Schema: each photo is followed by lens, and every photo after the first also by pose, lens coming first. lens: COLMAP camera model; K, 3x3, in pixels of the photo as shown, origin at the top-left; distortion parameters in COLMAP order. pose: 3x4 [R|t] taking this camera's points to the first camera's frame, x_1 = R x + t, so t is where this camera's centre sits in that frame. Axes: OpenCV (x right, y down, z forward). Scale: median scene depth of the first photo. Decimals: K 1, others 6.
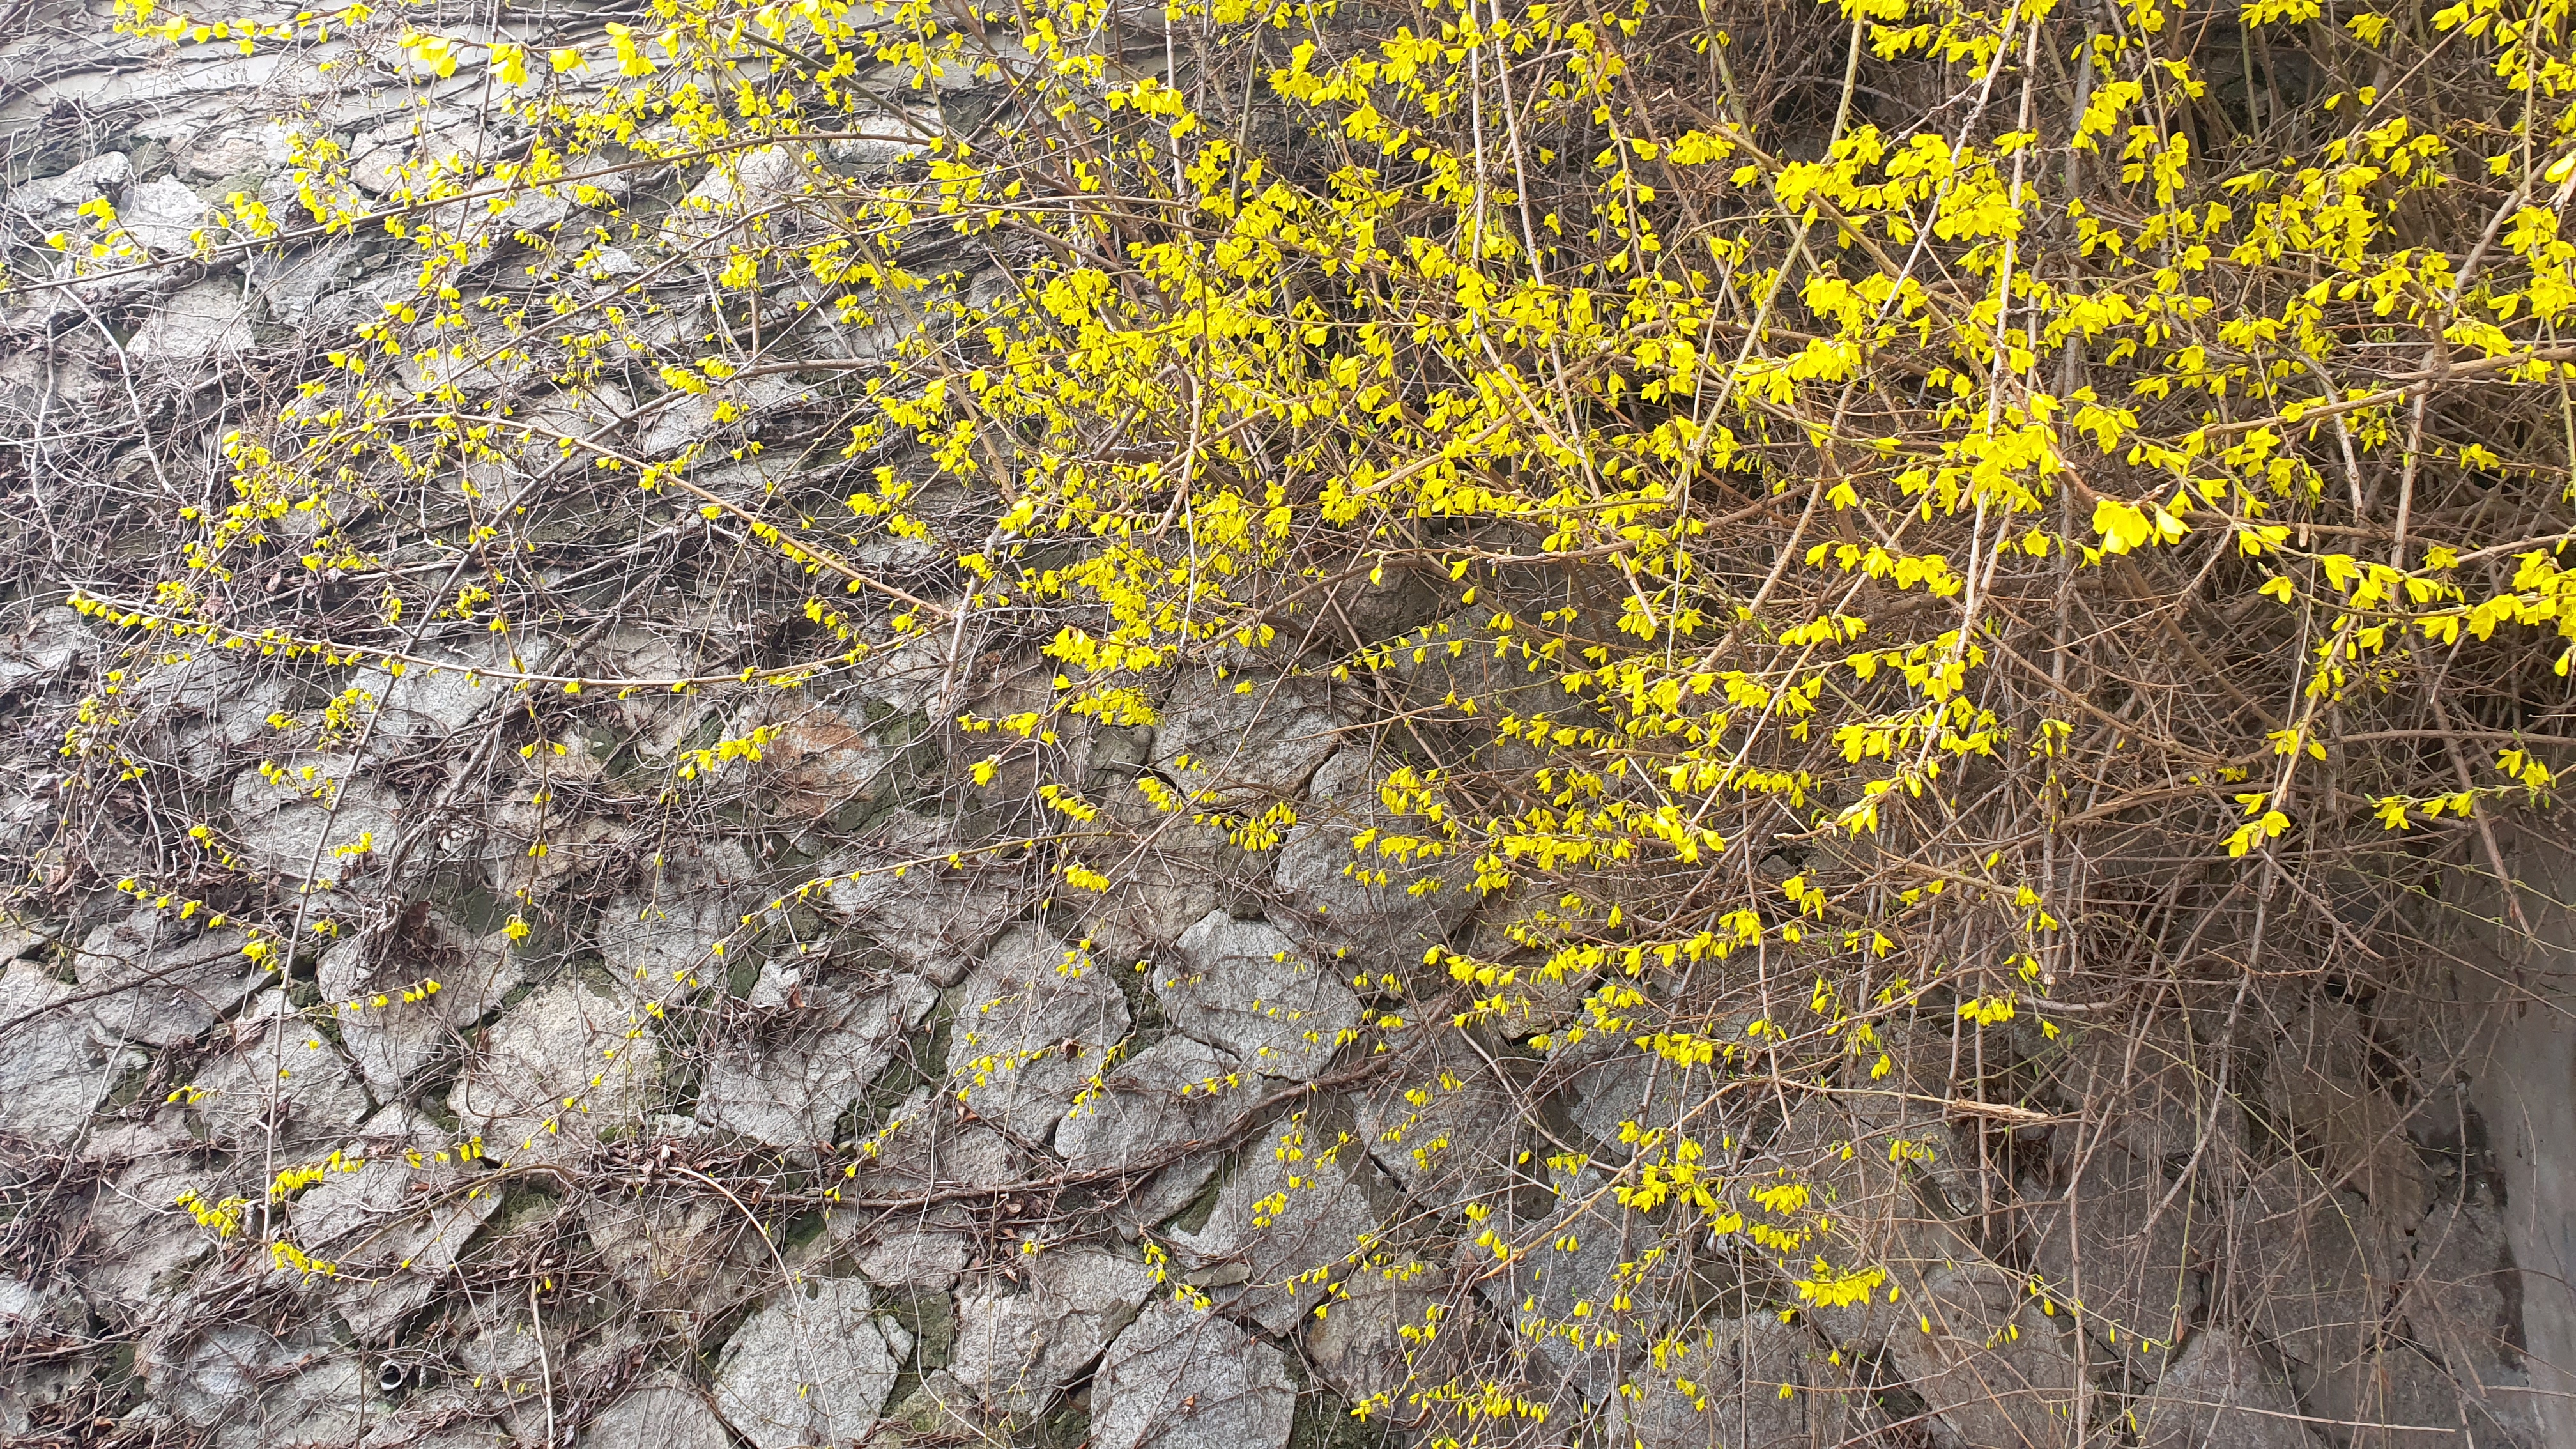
lens RADIAL K [[1992.8, 0, 1288.0], [0, 1992.8, 724.5], [0, 0, 1]] dist [-0.006163, 0.016243]
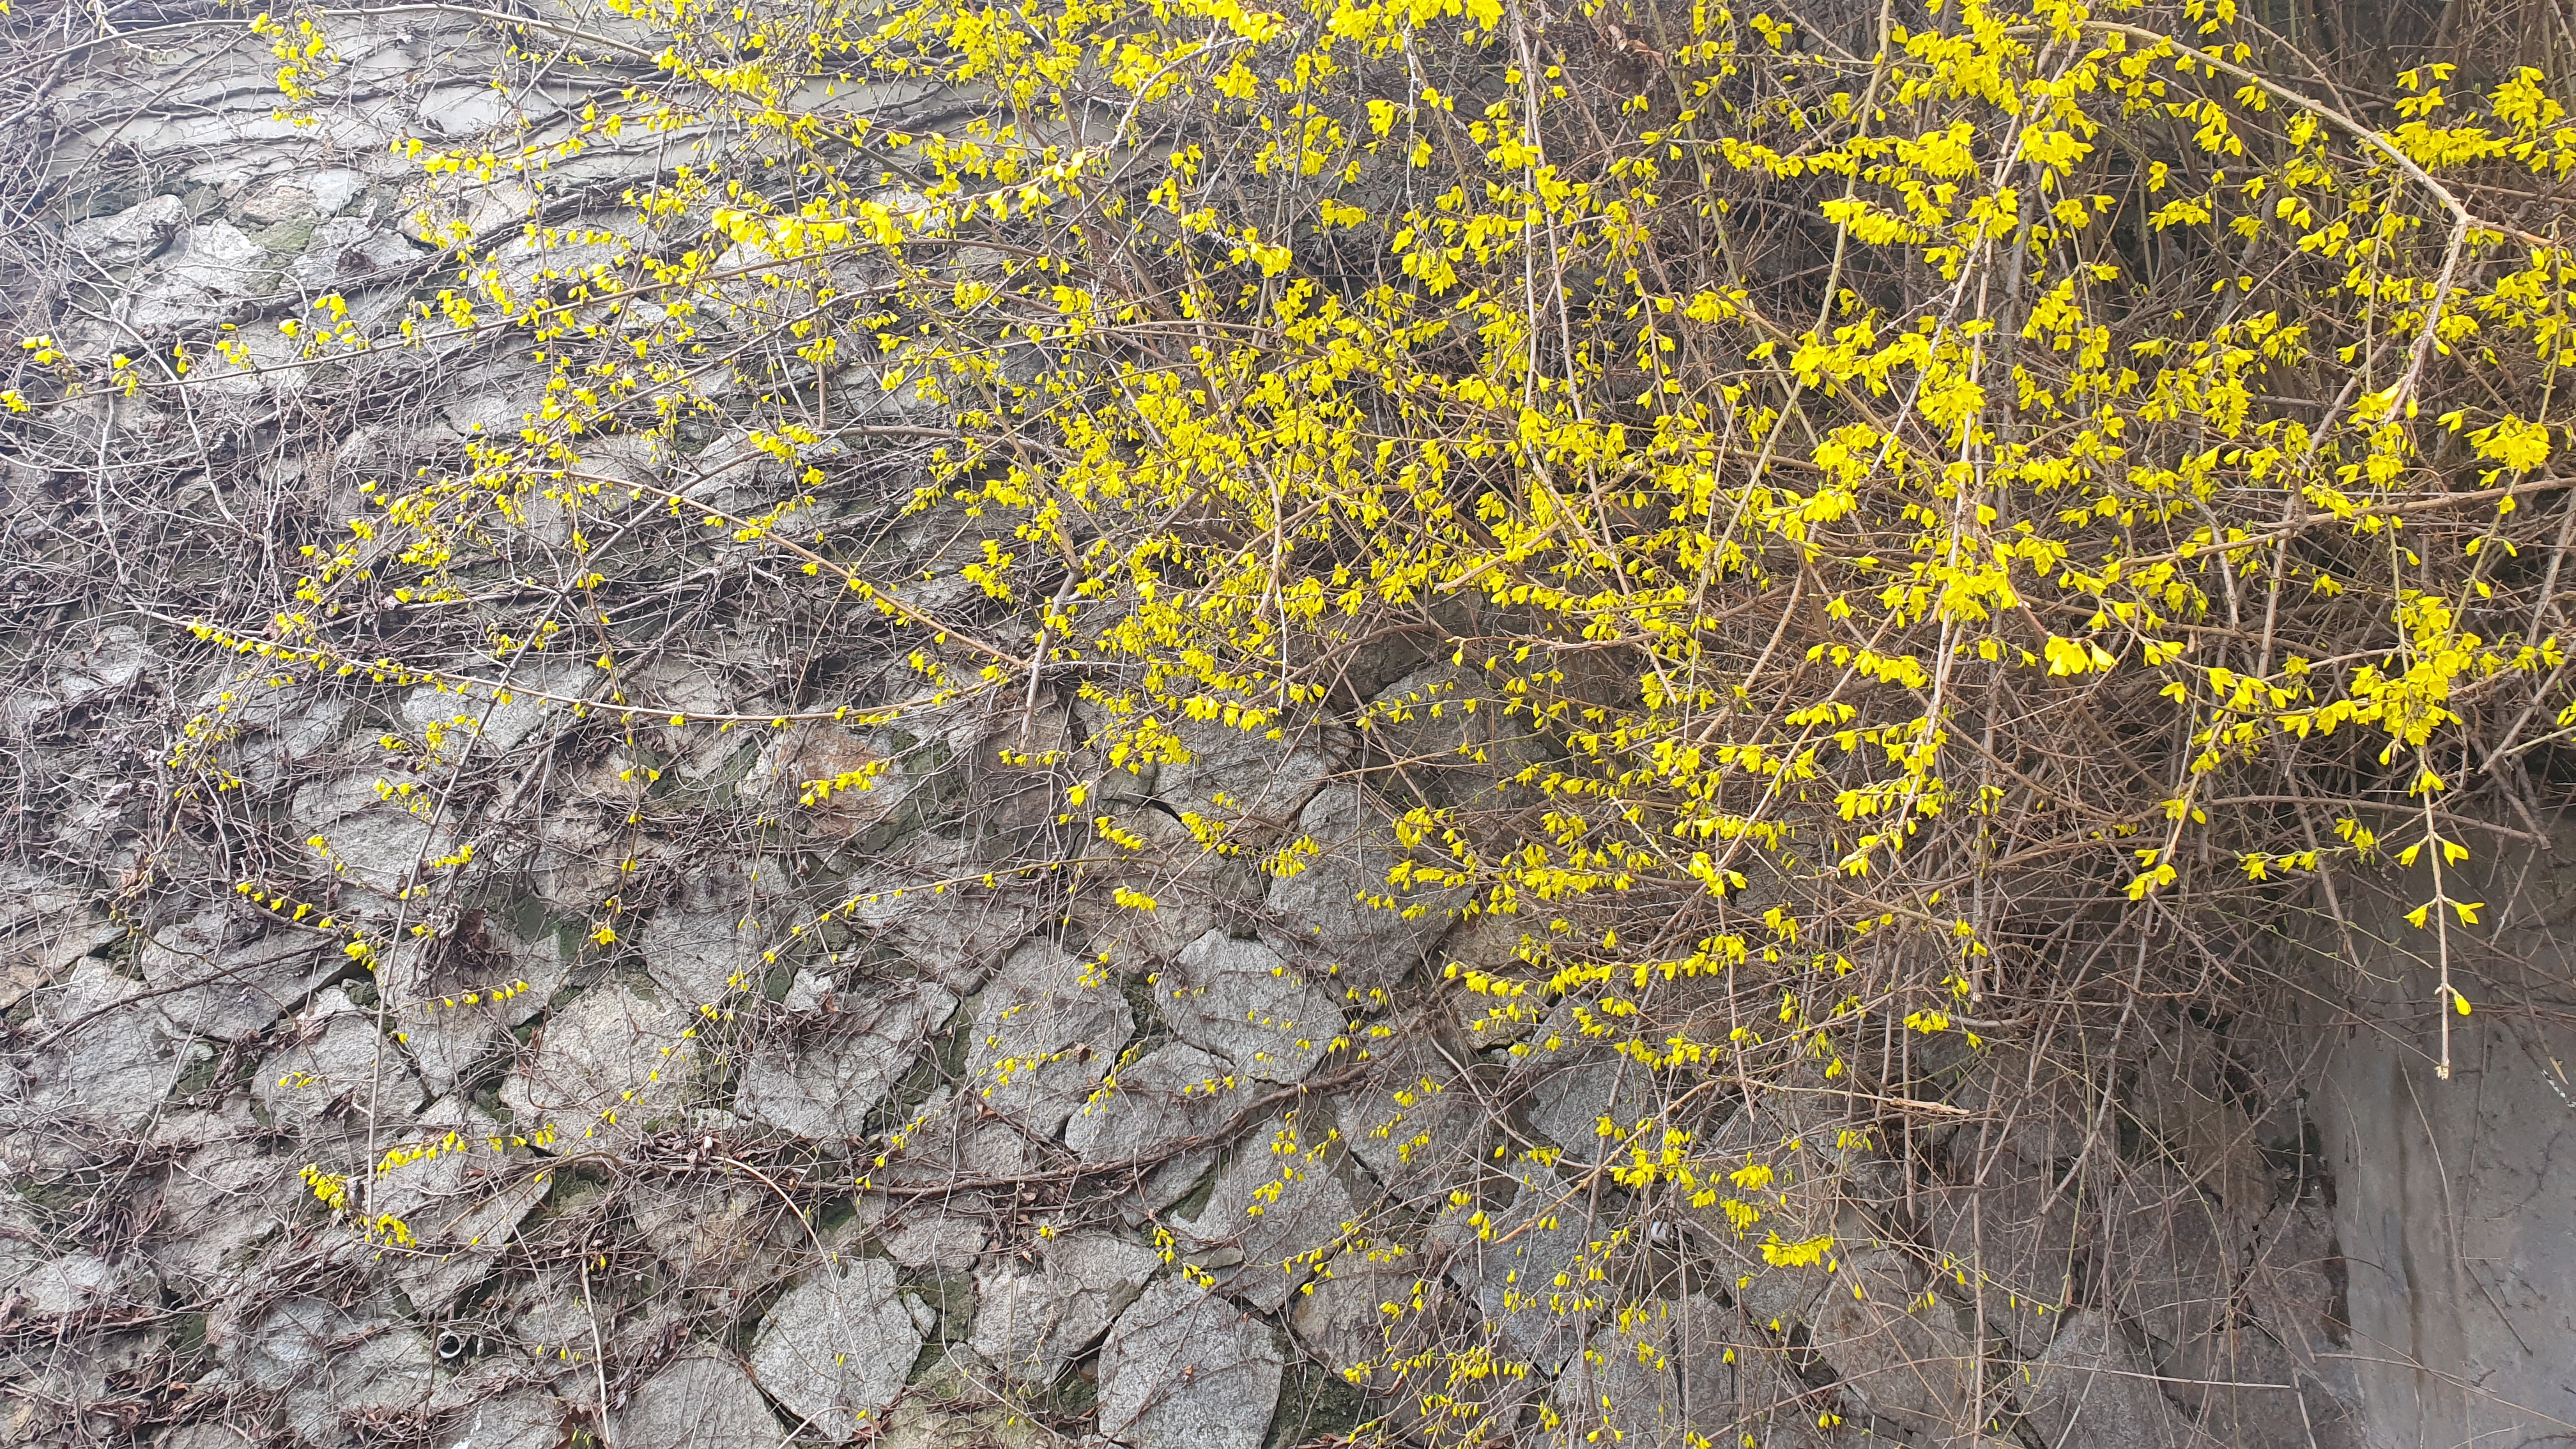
lens RADIAL K [[1988.5, 0, 1289.3], [0, 1988.5, 746.6], [0, 0, 1]] dist [0.000804, -0.007162]
pose [[0.998006, 0.021839, 0.059213, -0.064406], [-0.021821, 0.999761, -0.000963, -0.008300], [-0.059220, -0.000331, 0.998245, -0.107359]]
